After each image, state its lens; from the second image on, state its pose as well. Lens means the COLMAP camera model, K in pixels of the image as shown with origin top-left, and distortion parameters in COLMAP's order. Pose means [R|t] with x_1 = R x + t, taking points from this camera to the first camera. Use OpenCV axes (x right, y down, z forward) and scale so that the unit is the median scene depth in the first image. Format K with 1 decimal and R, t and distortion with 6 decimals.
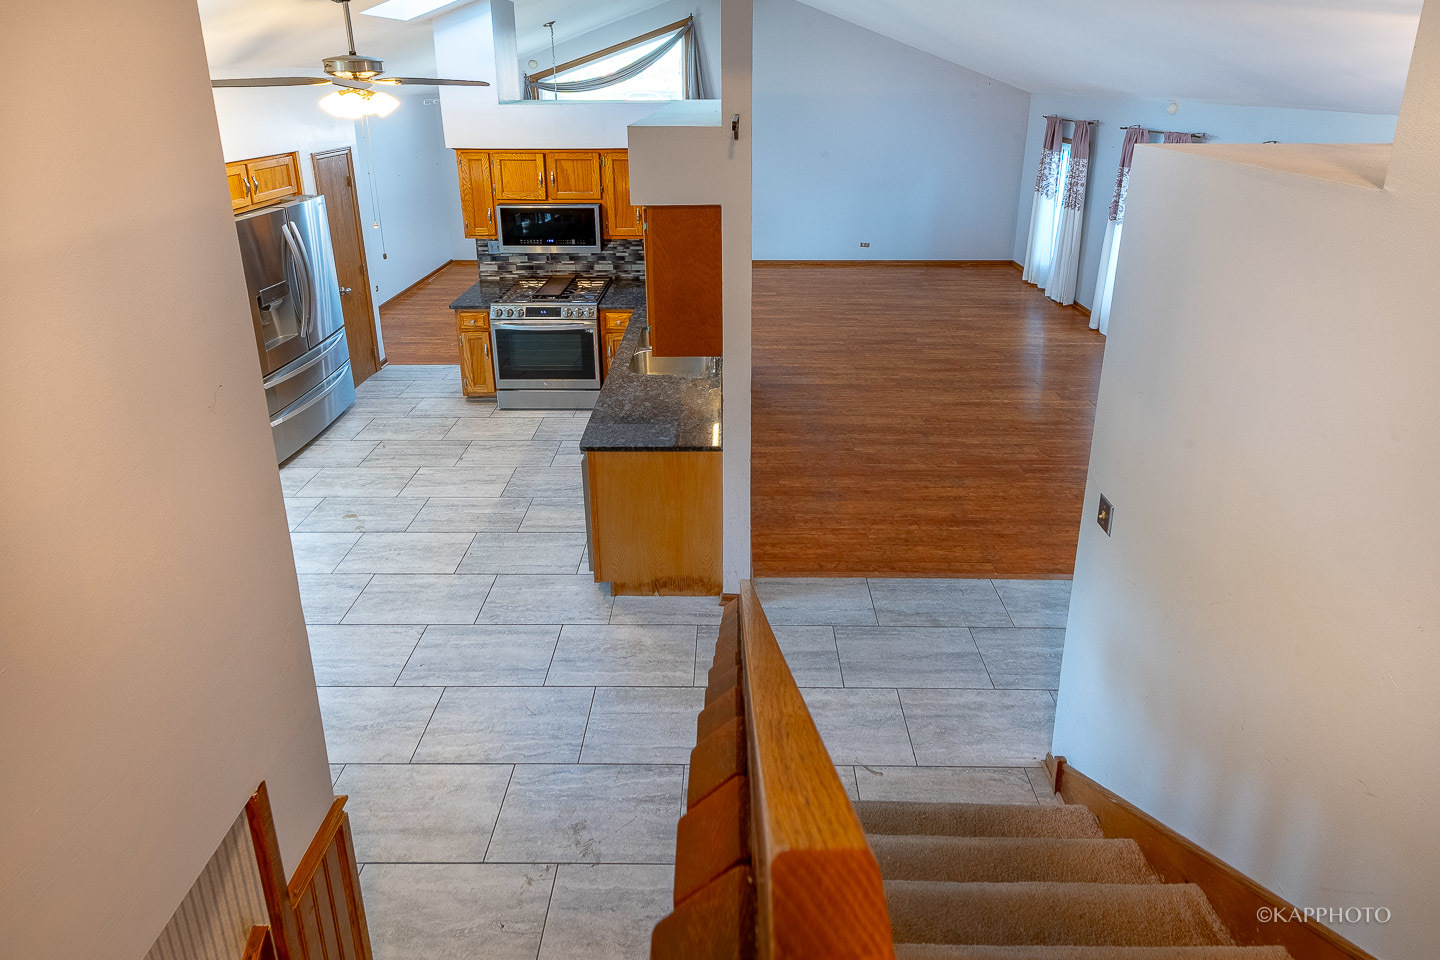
lens RADIAL K [[597.0, 0, 724.1], [0, 597.0, 197.4], [0, 0, 1]] dist [0.020954, -0.000052]
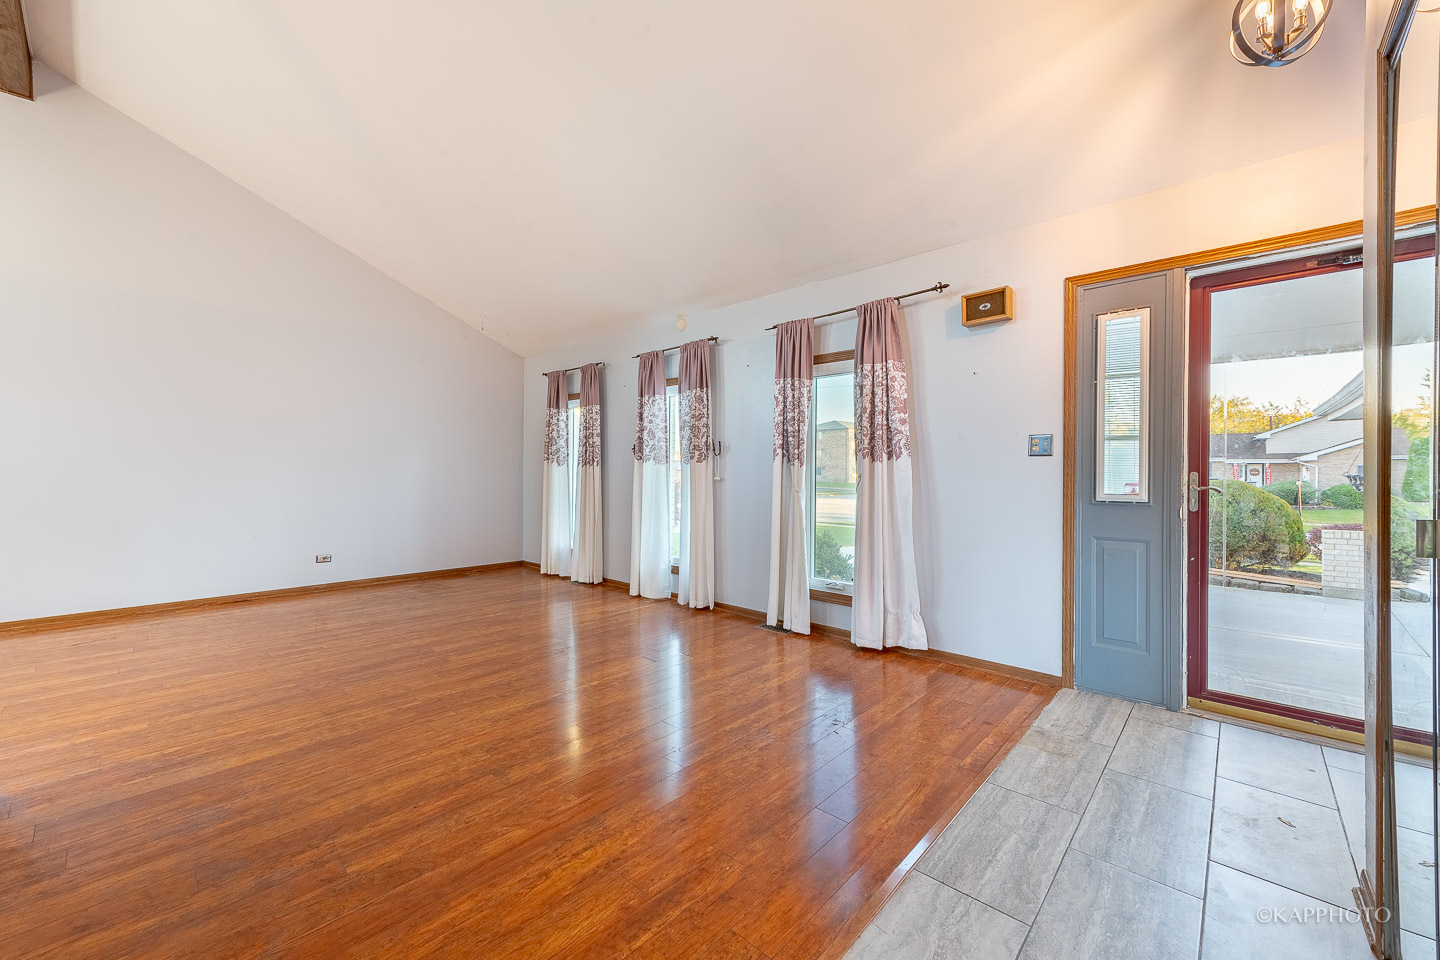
lens RADIAL K [[573.5, 0, 643.5], [0, 573.5, 480.9], [0, 0, 1]] dist [0.014163, -0.000728]
pose [[0.723129, -0.007003, 0.690678, 0.075755], [0.151037, 0.977352, -0.148224, 0.195513], [-0.673997, 0.211503, 0.707809, 0.420181]]
